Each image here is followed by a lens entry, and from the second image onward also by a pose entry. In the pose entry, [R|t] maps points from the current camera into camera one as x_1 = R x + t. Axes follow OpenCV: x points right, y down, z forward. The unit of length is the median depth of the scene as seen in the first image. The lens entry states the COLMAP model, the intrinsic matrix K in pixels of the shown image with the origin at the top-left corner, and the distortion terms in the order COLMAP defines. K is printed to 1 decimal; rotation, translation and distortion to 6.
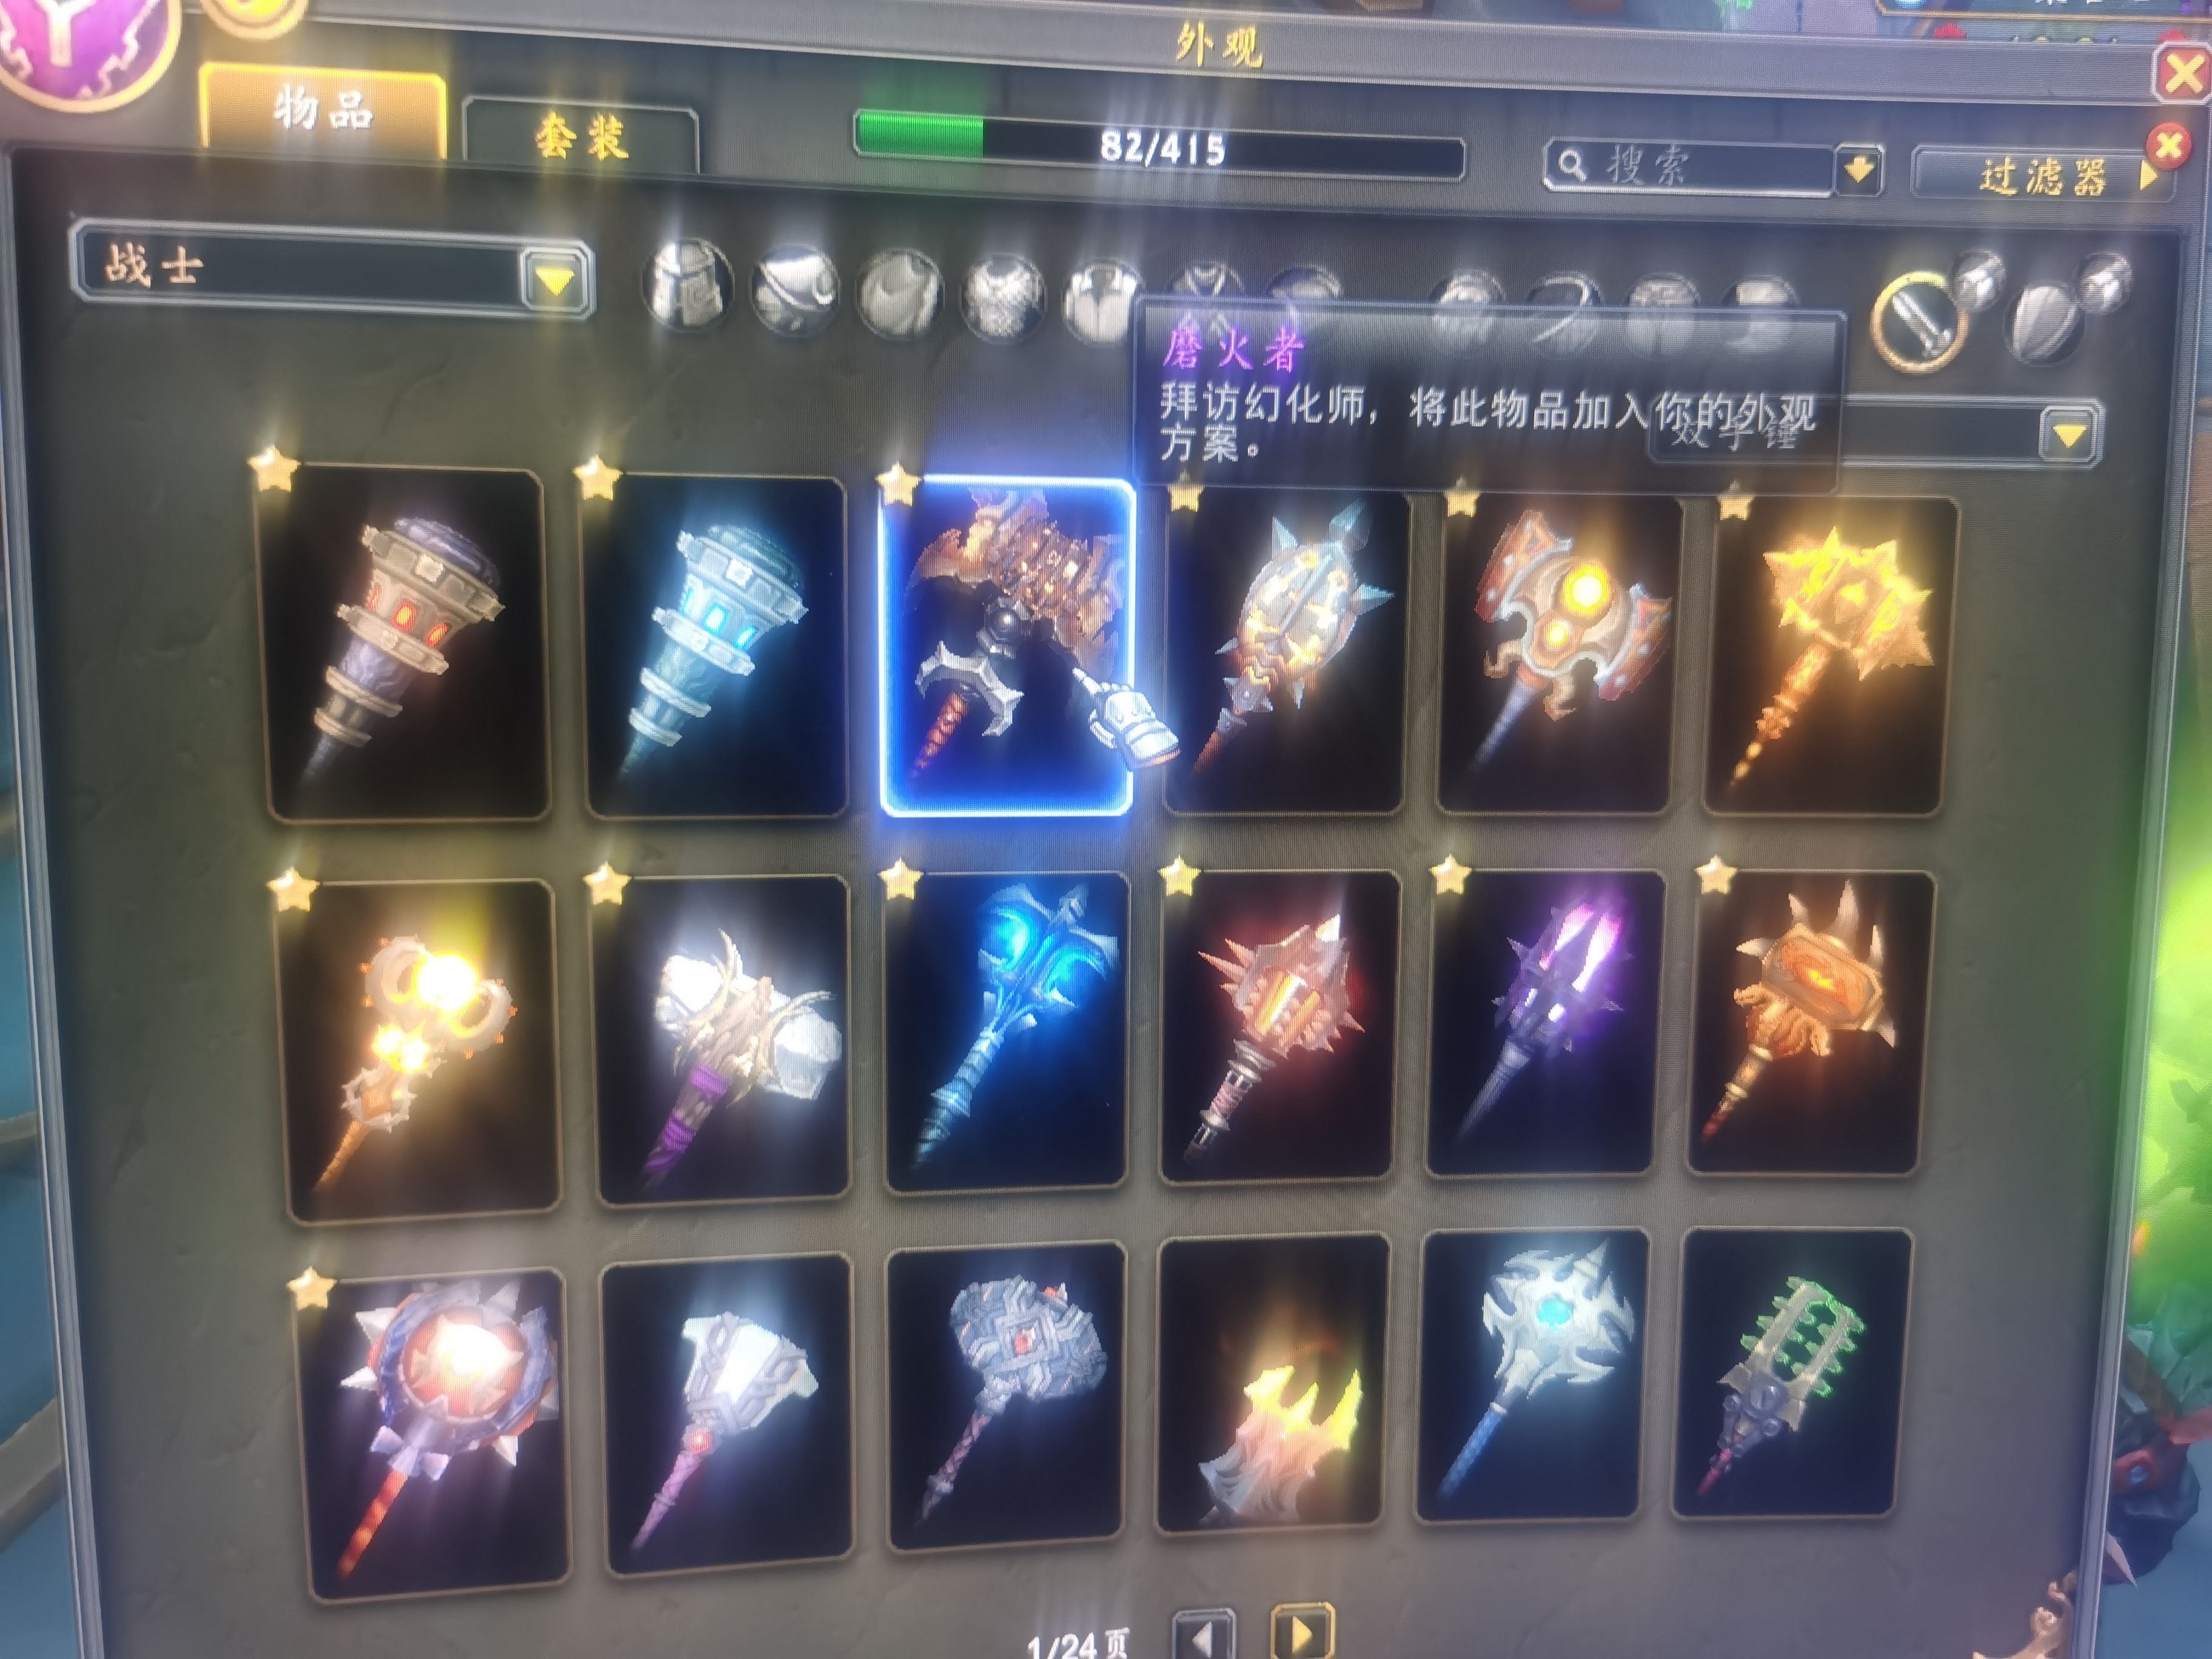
lens RADIAL K [[1806.4, 0, 1108.3], [0, 1806.4, 865.8], [0, 0, 1]] dist [0.057548, -0.139440]
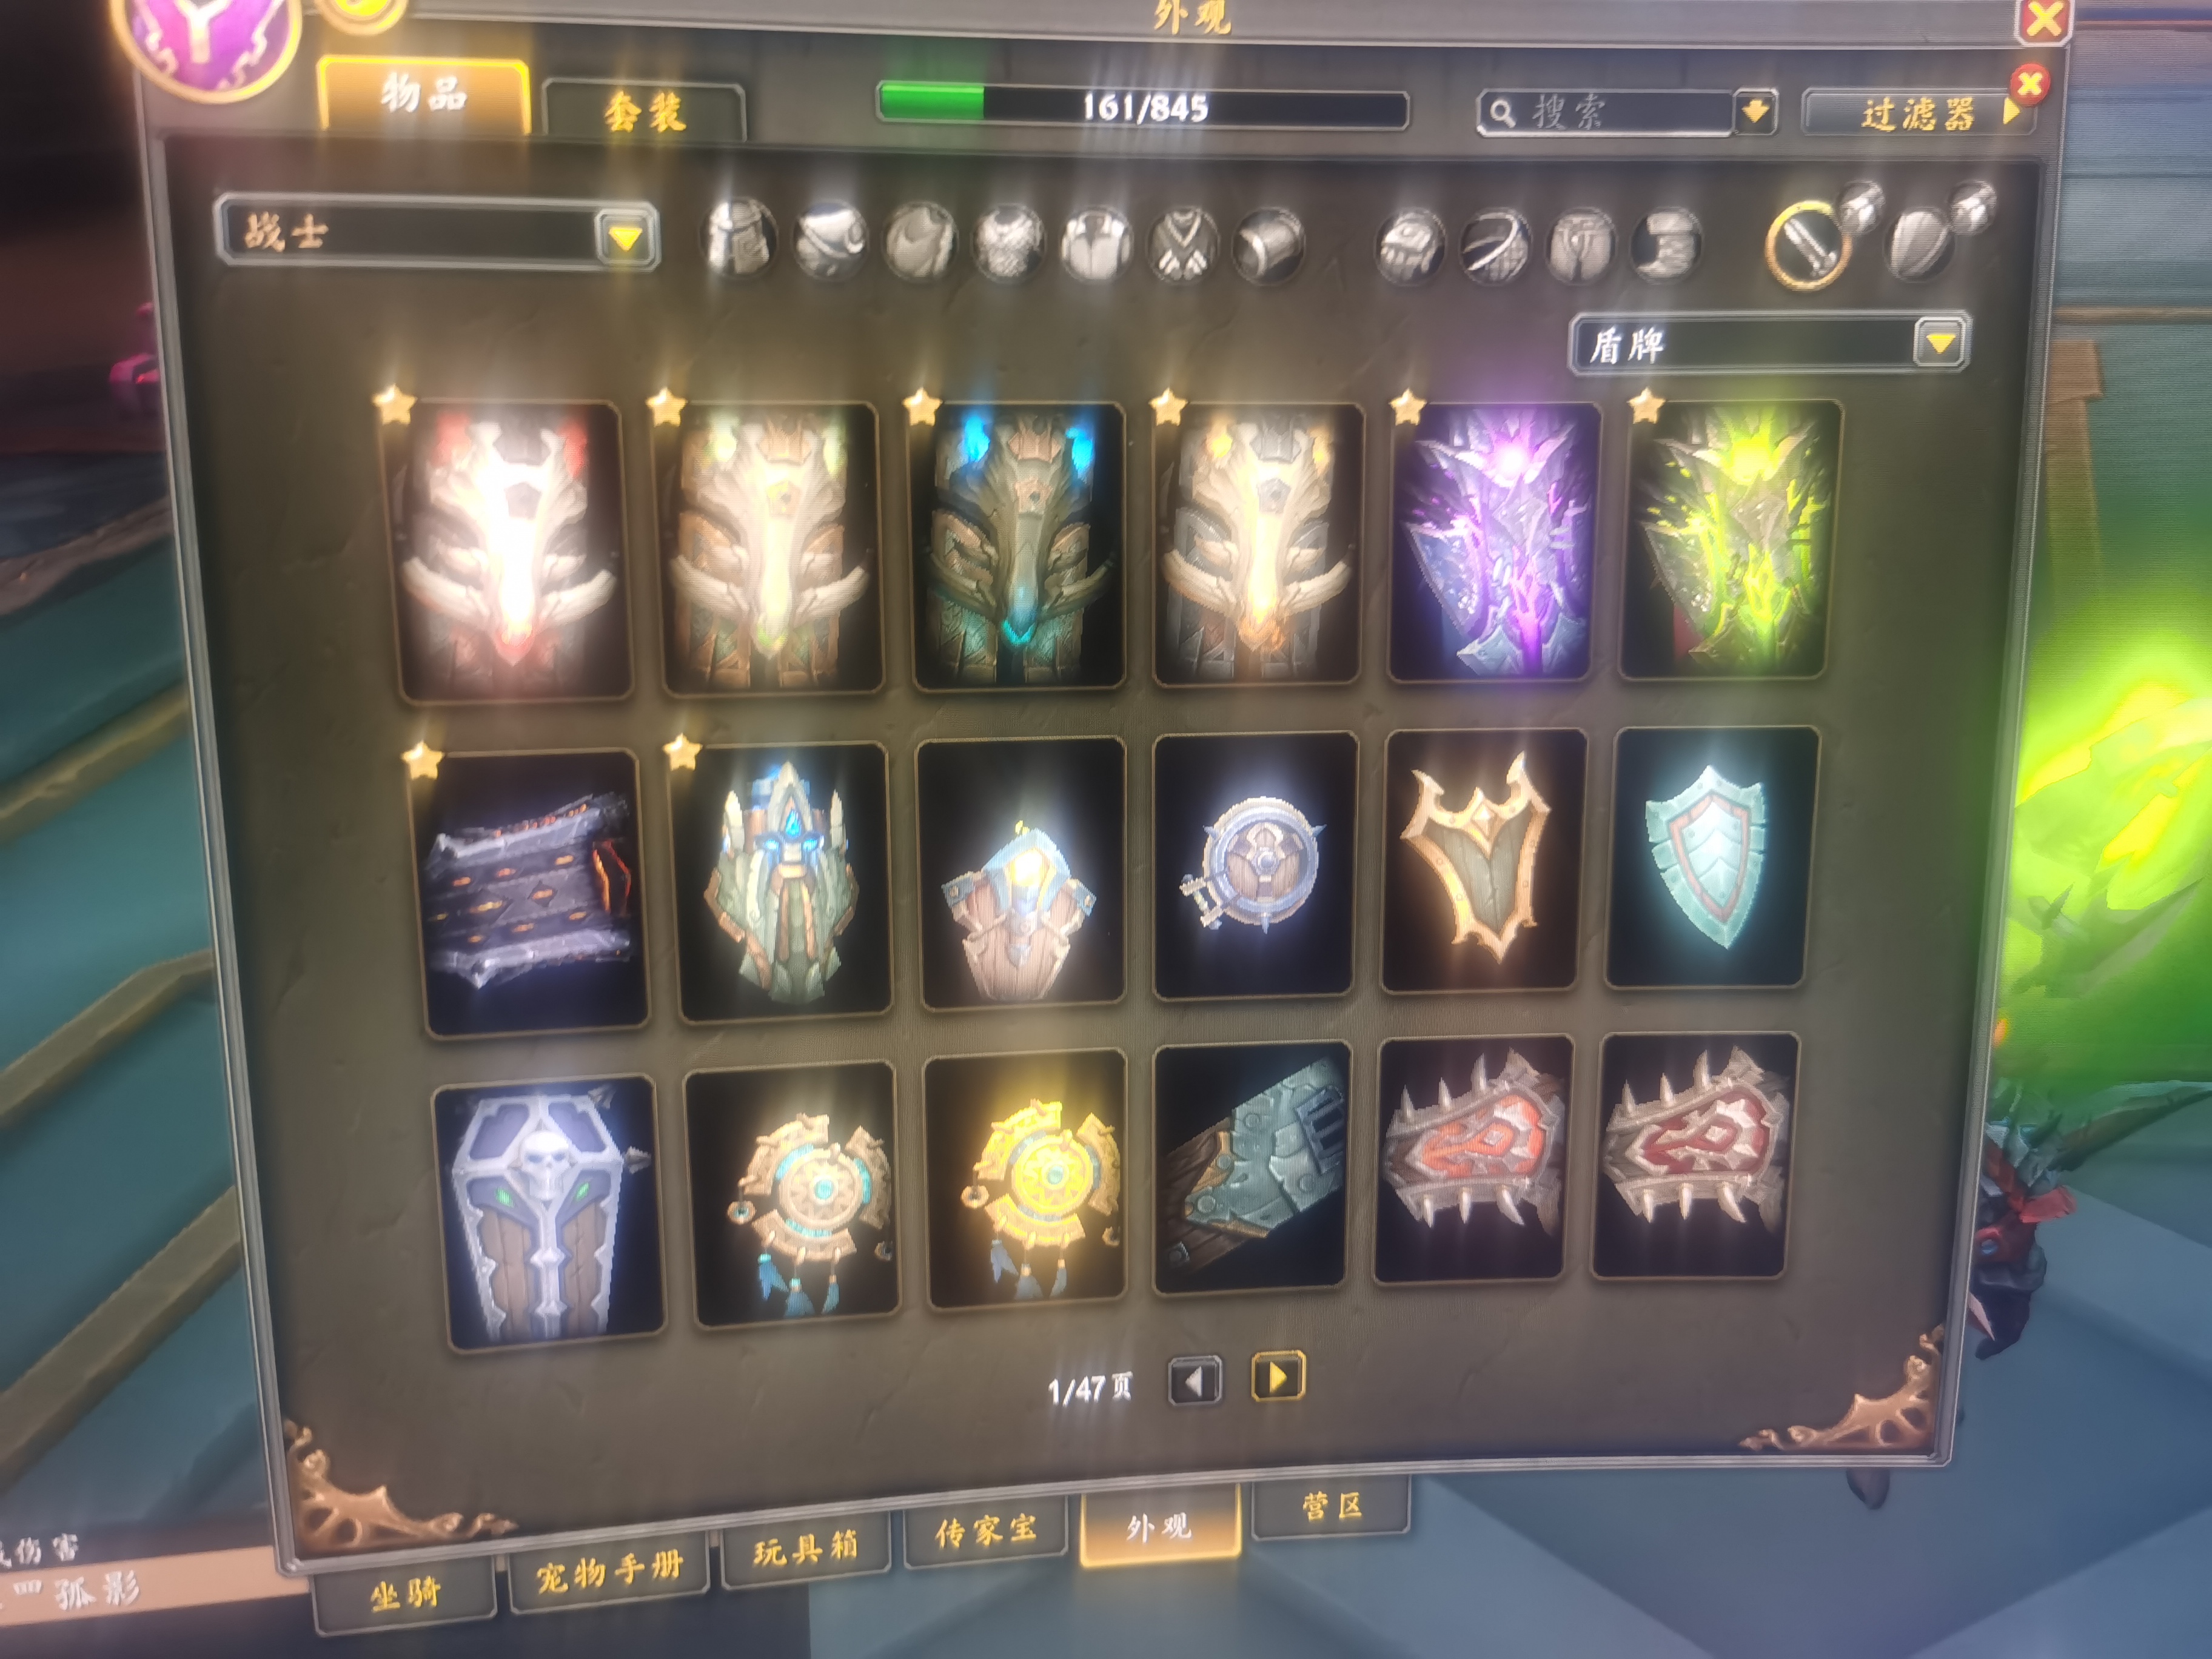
lens RADIAL K [[1745.6, 0, 1090.5], [0, 1745.6, 815.3], [0, 0, 1]] dist [0.081624, -0.175279]
pose [[0.999791, -0.012360, -0.016313, 0.008102], [0.013245, 0.998382, 0.055292, -0.008460], [0.015603, -0.055497, 0.998337, -0.138327]]
